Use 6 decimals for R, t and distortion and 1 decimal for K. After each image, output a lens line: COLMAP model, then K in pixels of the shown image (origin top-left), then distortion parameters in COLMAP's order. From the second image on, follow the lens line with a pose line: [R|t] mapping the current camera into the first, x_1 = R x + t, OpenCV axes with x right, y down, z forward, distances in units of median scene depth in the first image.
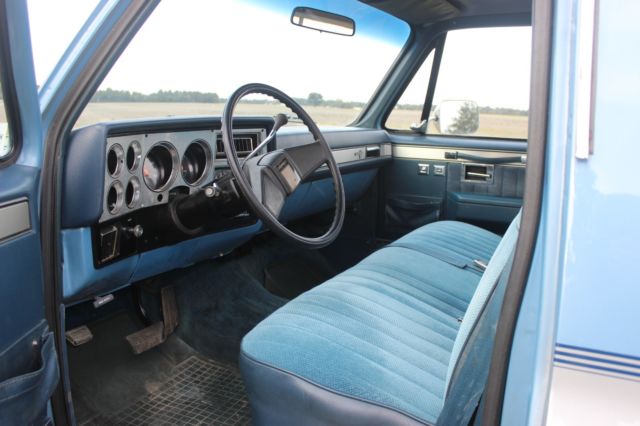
lens RADIAL K [[661.5, 0, 320.0], [0, 661.5, 213.0], [0, 0, 1]] dist [-0.289007, 0.001378]
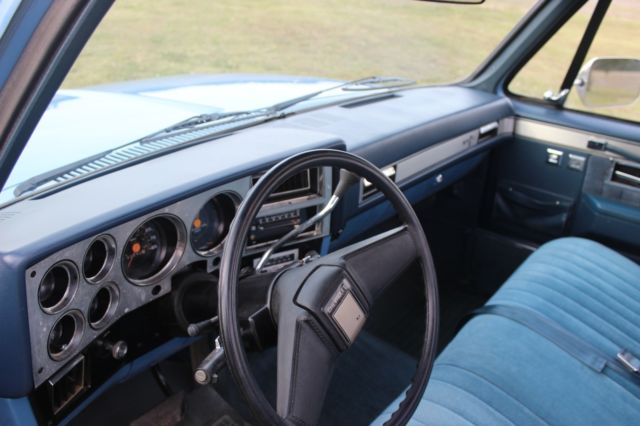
lens RADIAL K [[617.4, 0, 321.9], [0, 617.4, 223.7], [0, 0, 1]] dist [-0.109638, 0.016386]
pose [[0.986832, 0.095355, -0.130652, -0.004368], [-0.056090, 0.959368, 0.276526, -0.171977], [0.151711, -0.265556, 0.952084, 0.289805]]
